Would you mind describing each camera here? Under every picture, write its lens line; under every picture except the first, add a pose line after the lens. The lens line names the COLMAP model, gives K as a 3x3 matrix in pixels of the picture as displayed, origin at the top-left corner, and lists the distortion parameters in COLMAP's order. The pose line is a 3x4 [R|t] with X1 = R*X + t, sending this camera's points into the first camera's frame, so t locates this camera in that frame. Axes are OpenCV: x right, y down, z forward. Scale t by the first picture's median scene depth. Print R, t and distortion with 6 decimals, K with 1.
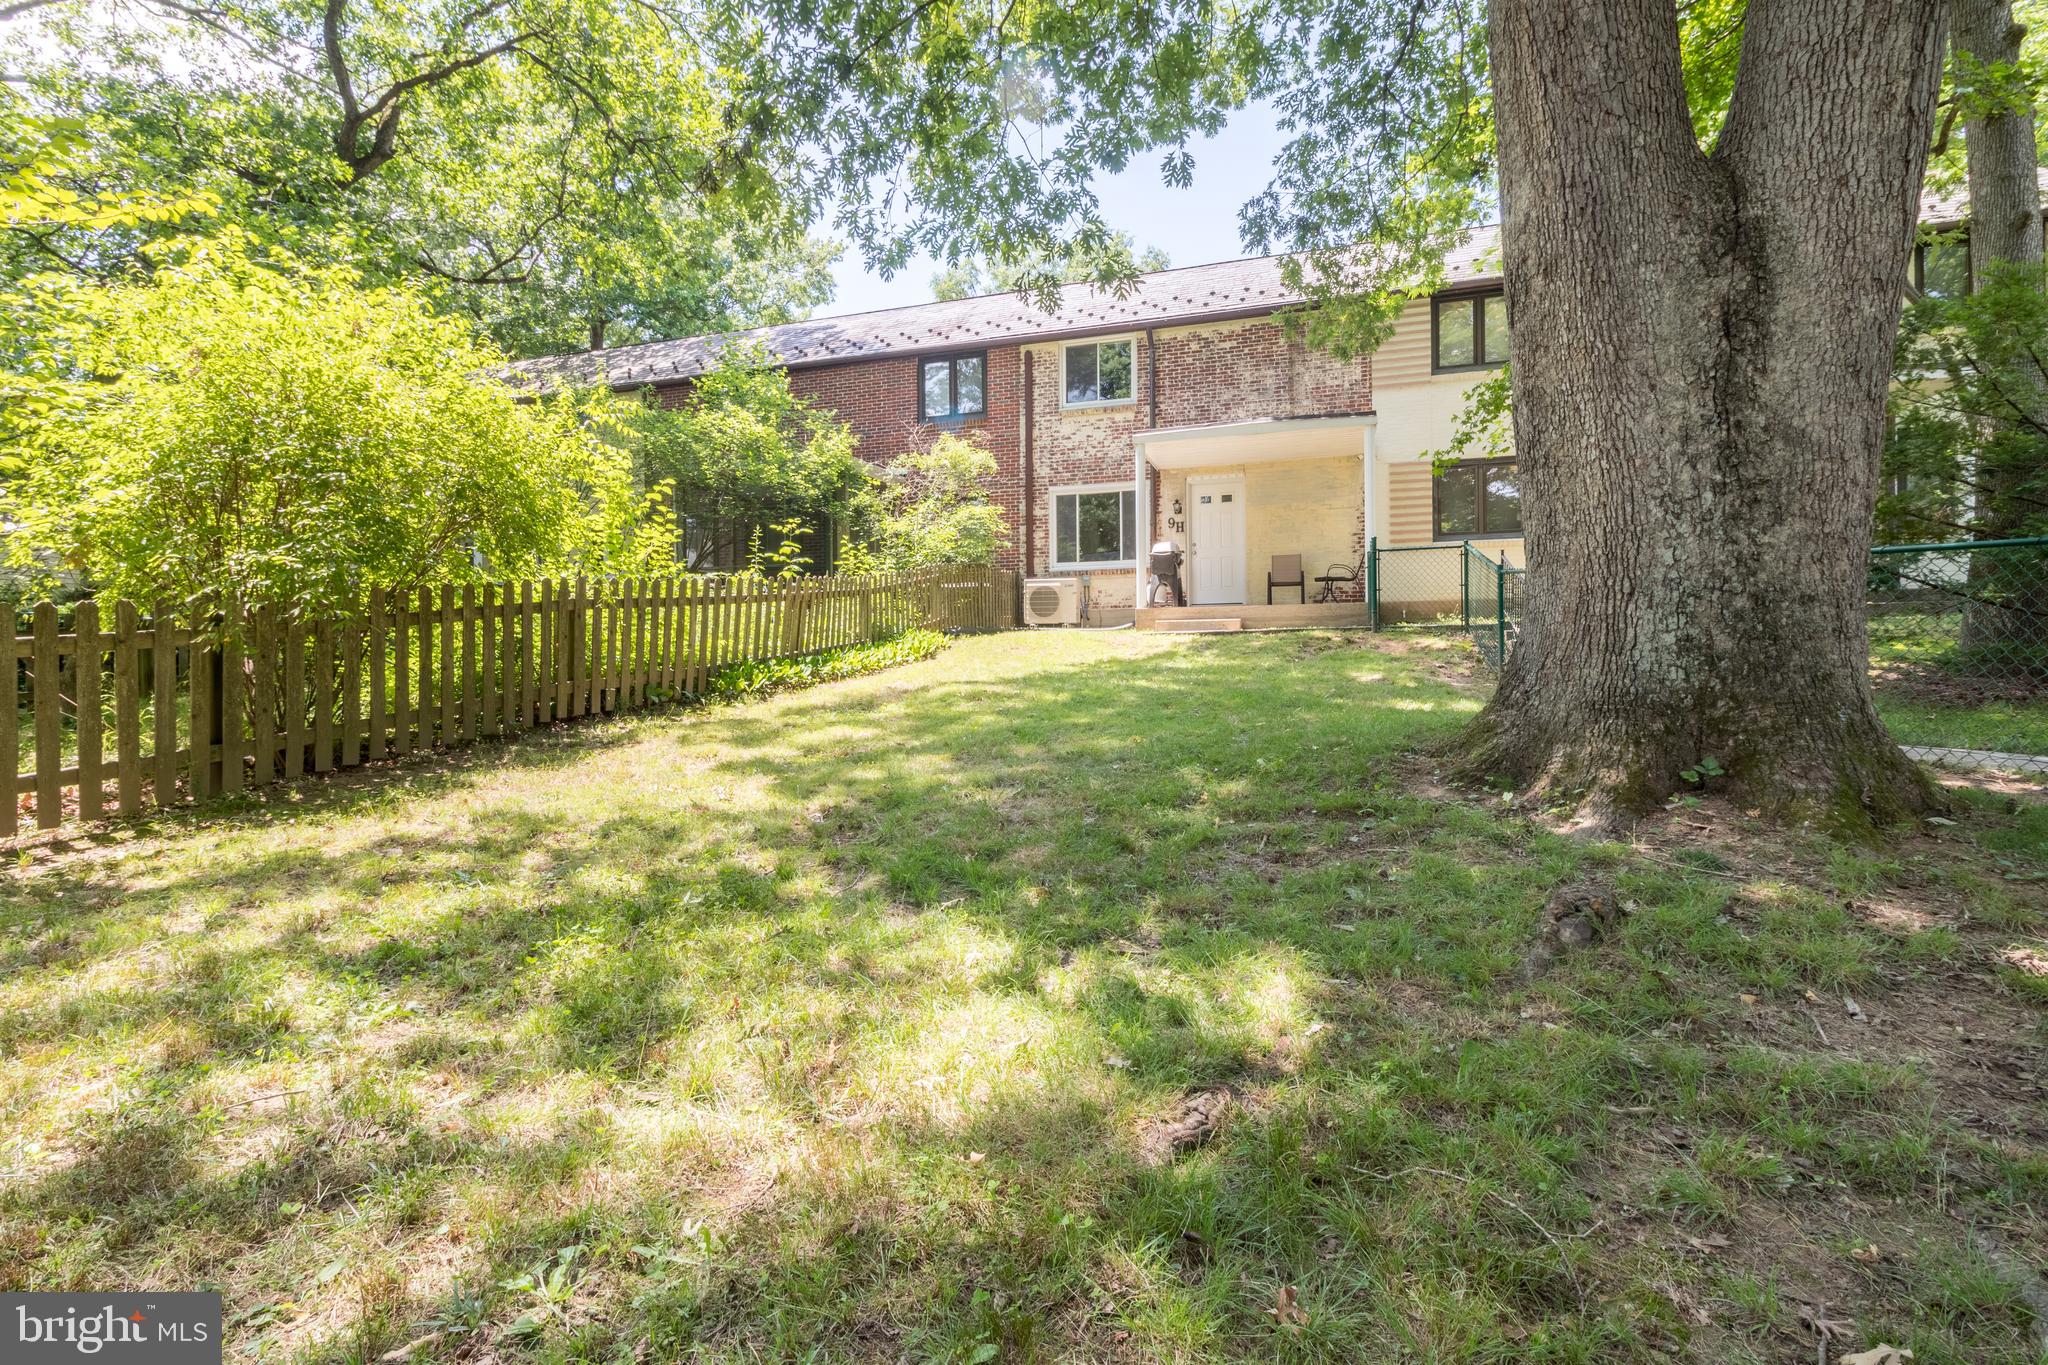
lens RADIAL K [[945.9, 0, 1016.9], [0, 945.9, 666.6], [0, 0, 1]] dist [0.005713, -0.000729]
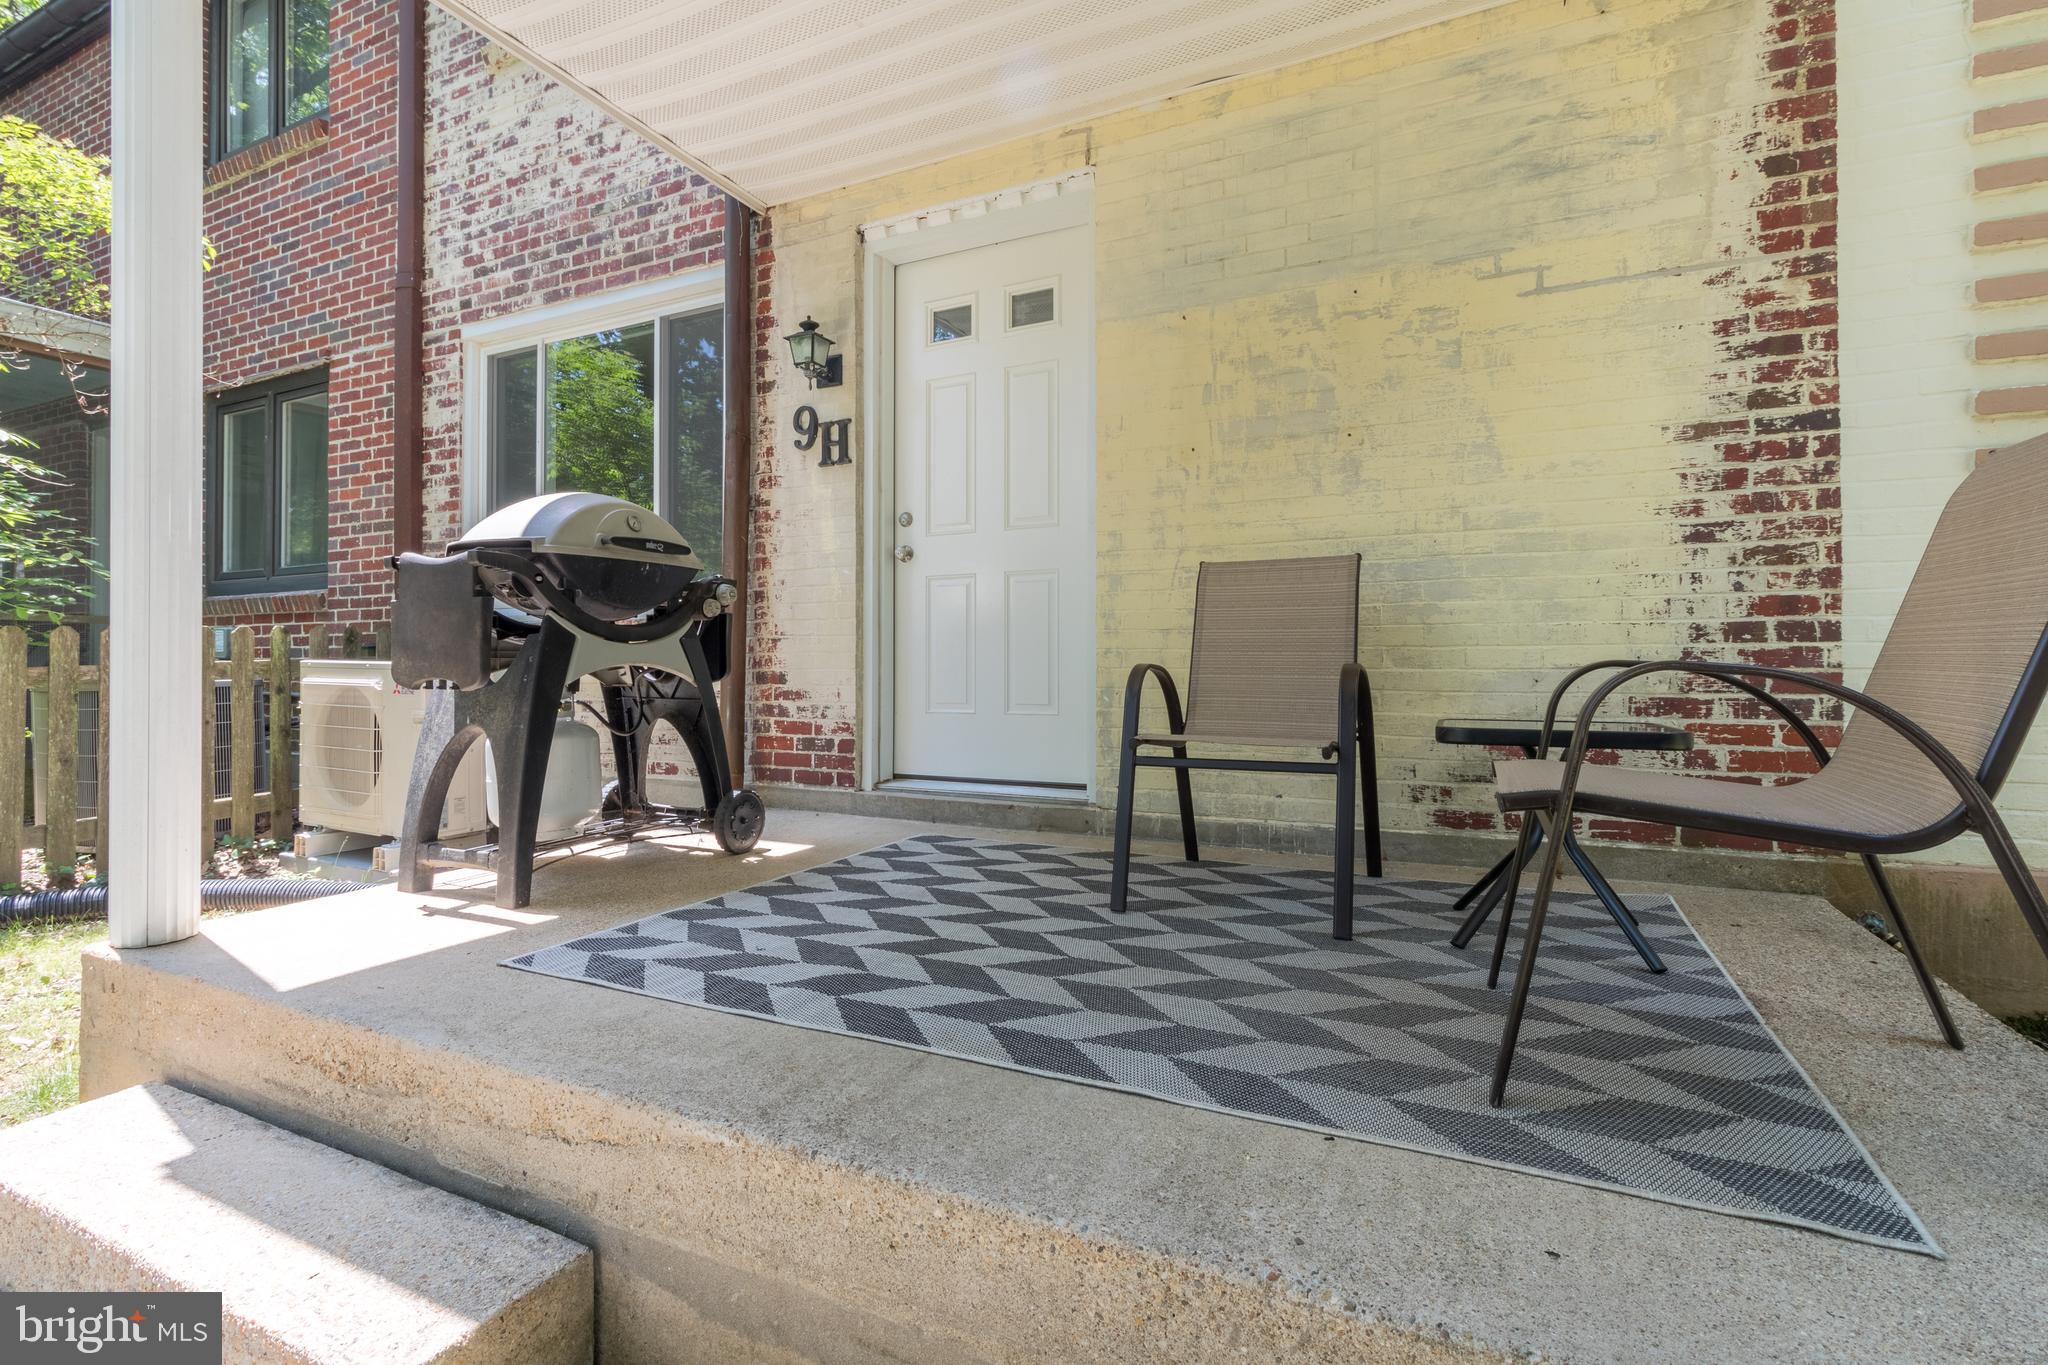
lens RADIAL K [[945.9, 0, 1022.4], [0, 945.9, 686.1], [0, 0, 1]] dist [0.005713, -0.000729]
pose [[0.987916, 0.014977, -0.154268, 0.253023], [-0.016328, 0.999839, -0.007490, -0.085914], [0.154131, 0.009918, 0.988001, 0.772341]]
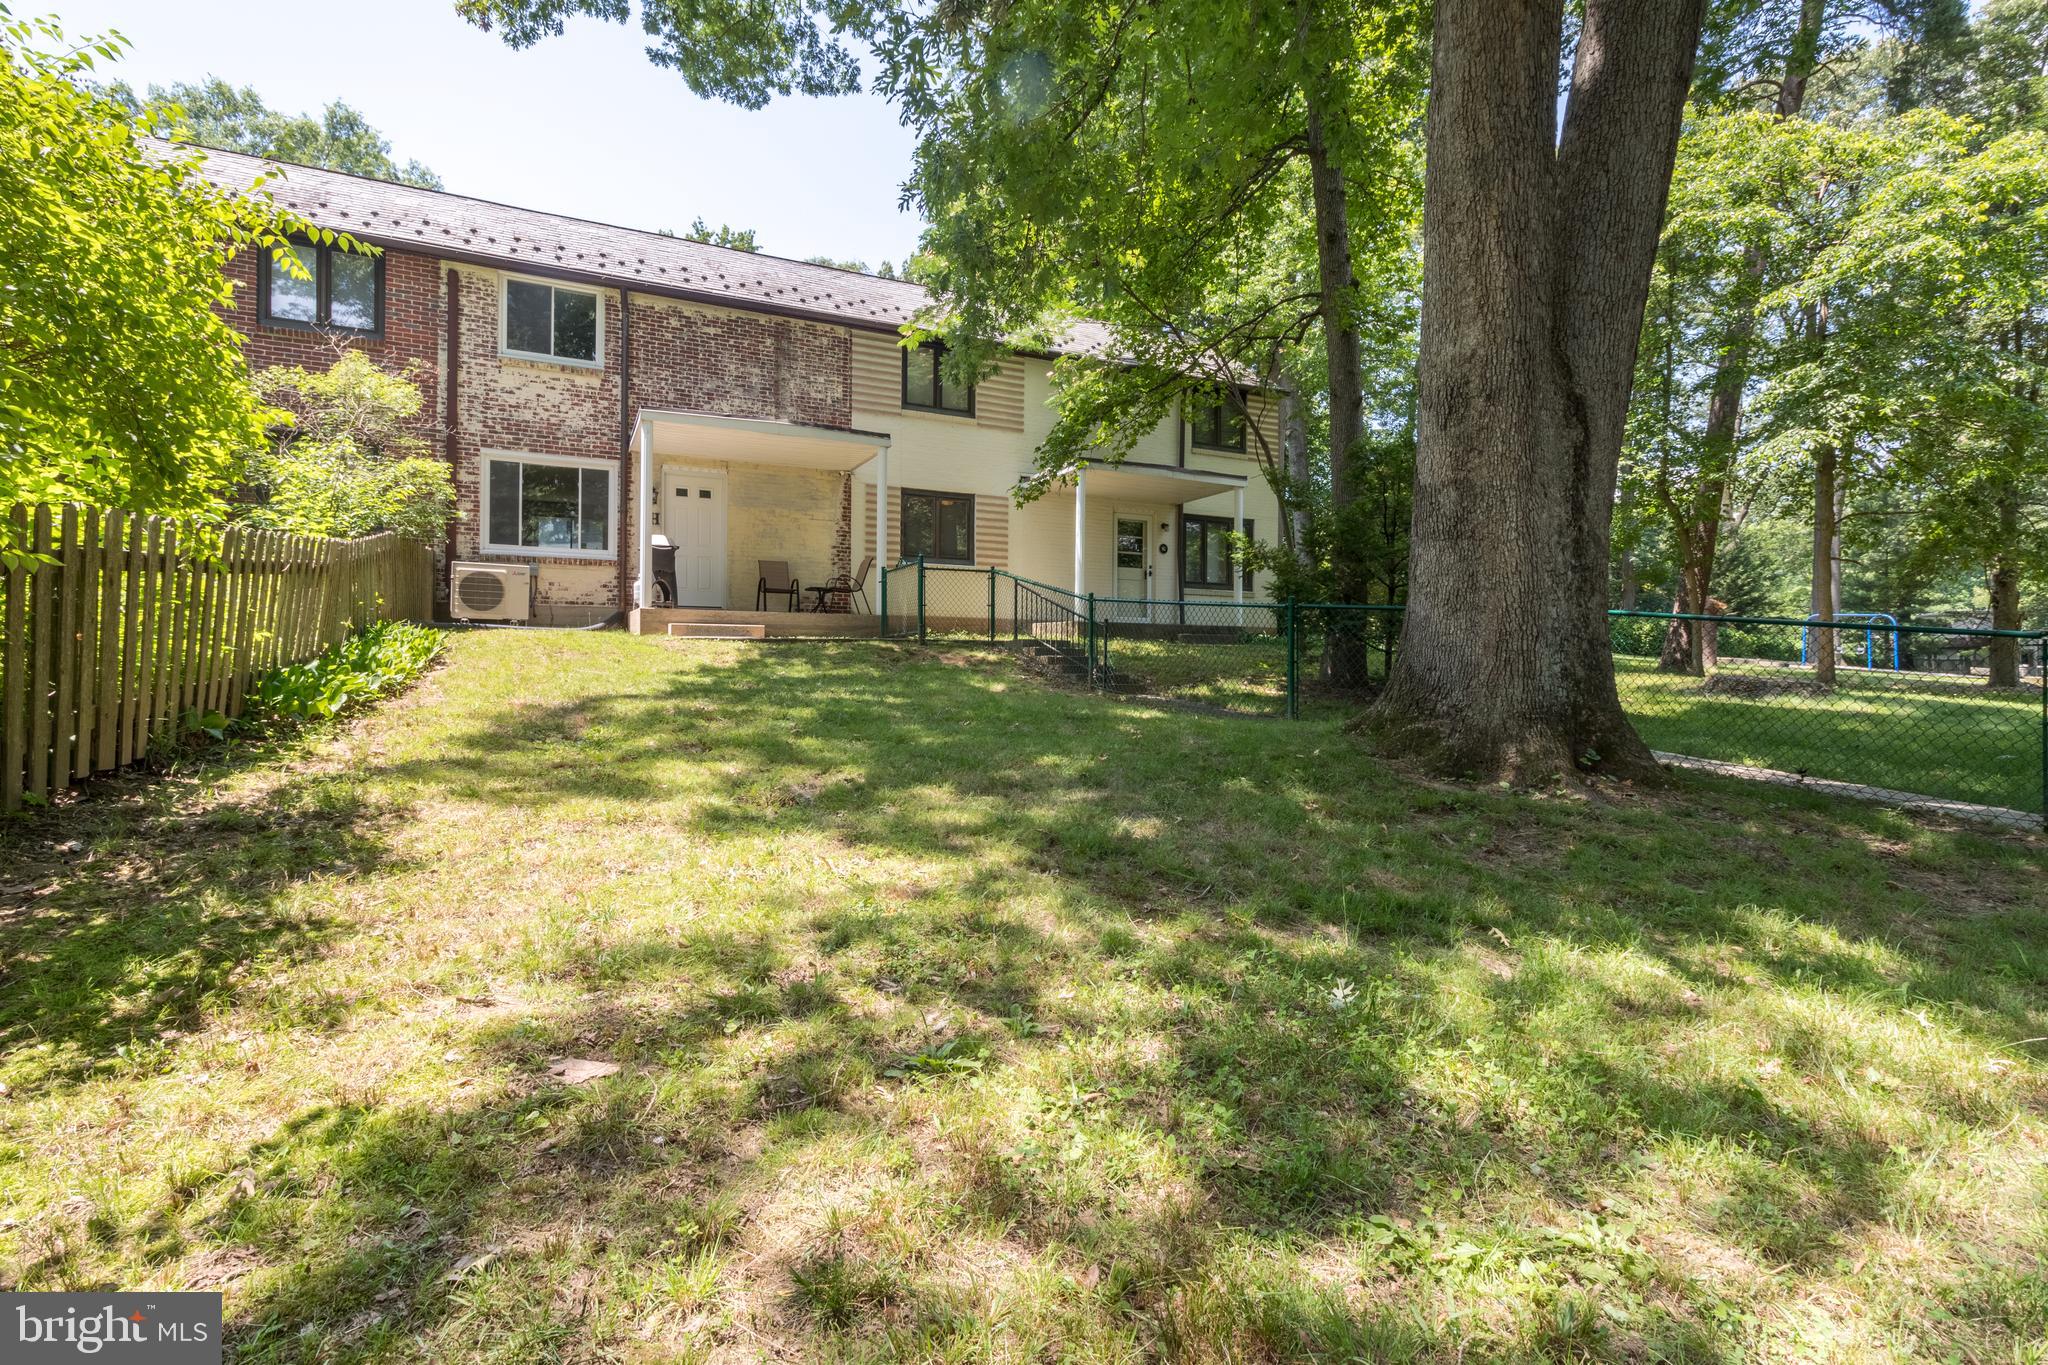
lens RADIAL K [[945.9, 0, 1017.7], [0, 945.9, 668.6], [0, 0, 1]] dist [0.005713, -0.000729]
pose [[0.718102, 0.010336, 0.695861, -0.202105], [-0.008482, 0.999945, -0.006100, -0.002857], [-0.695886, -0.001522, 0.718150, 0.114430]]
